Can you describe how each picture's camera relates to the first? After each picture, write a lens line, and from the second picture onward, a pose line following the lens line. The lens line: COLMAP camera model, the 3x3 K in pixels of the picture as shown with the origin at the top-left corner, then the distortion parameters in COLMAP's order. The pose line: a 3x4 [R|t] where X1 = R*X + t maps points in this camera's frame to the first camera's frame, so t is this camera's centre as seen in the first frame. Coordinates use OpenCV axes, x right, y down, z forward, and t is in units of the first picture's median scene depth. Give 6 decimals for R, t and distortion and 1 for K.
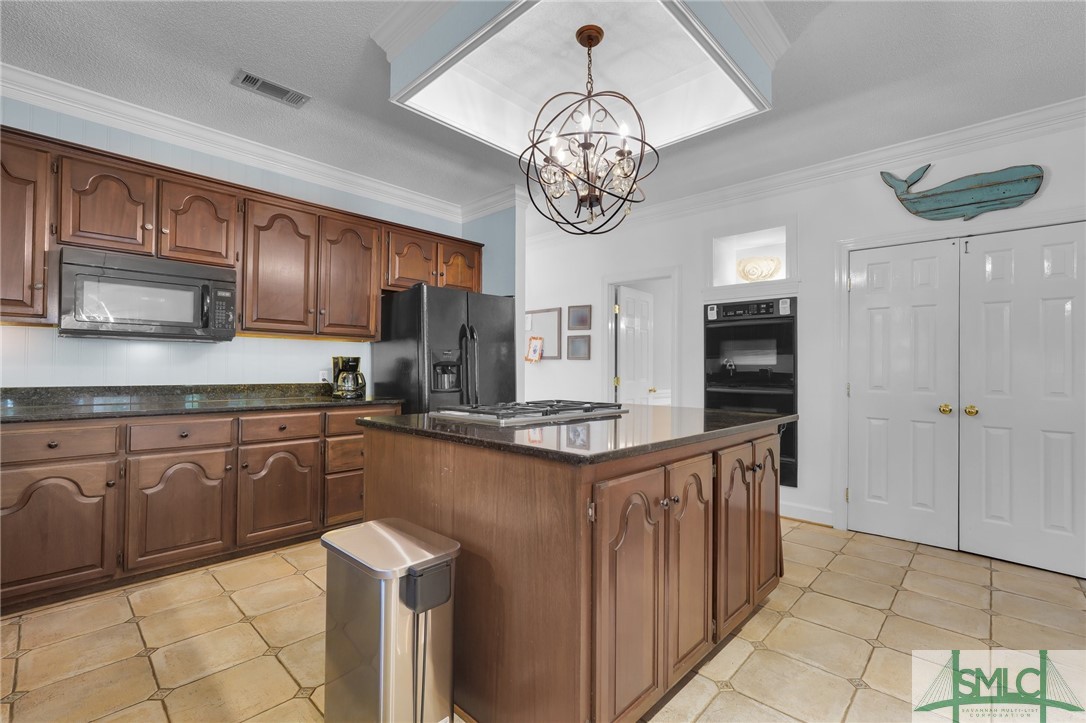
lens RADIAL K [[478.4, 0, 549.4], [0, 478.4, 363.5], [0, 0, 1]] dist [-0.003415, 0.000355]
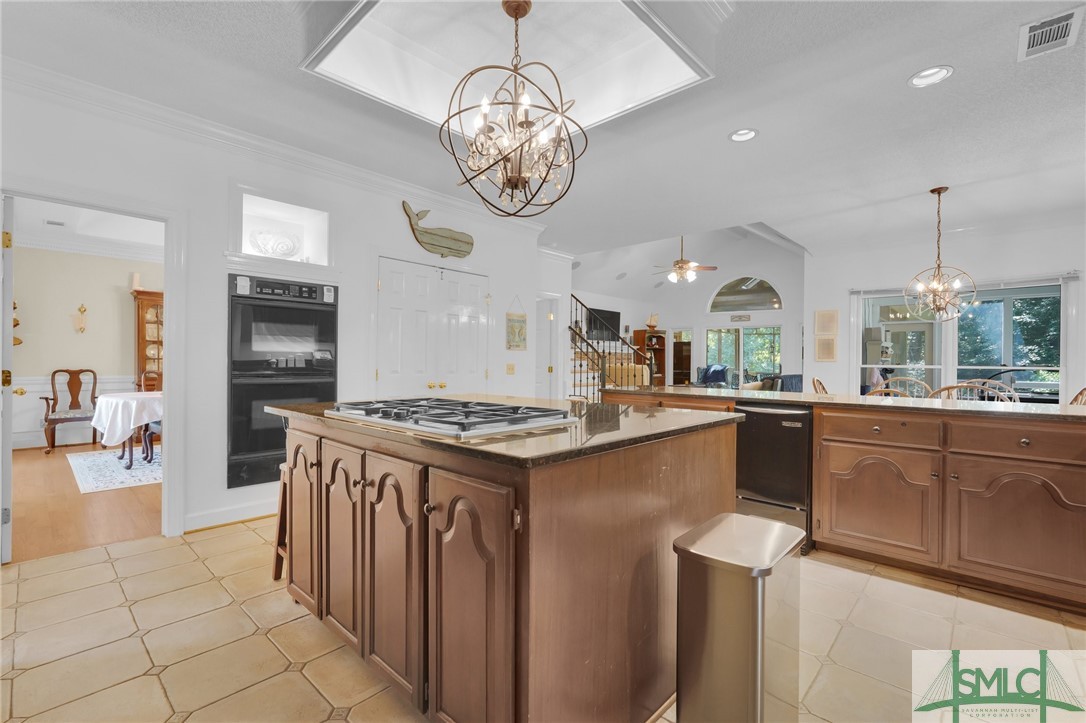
lens RADIAL K [[478.4, 0, 549.4], [0, 478.4, 363.5], [0, 0, 1]] dist [-0.003415, 0.000355]
pose [[-0.007192, -0.008020, 0.999942, -0.501313], [-0.013016, 0.999884, 0.007925, 0.010747], [-0.999889, -0.012958, -0.007295, 0.547561]]
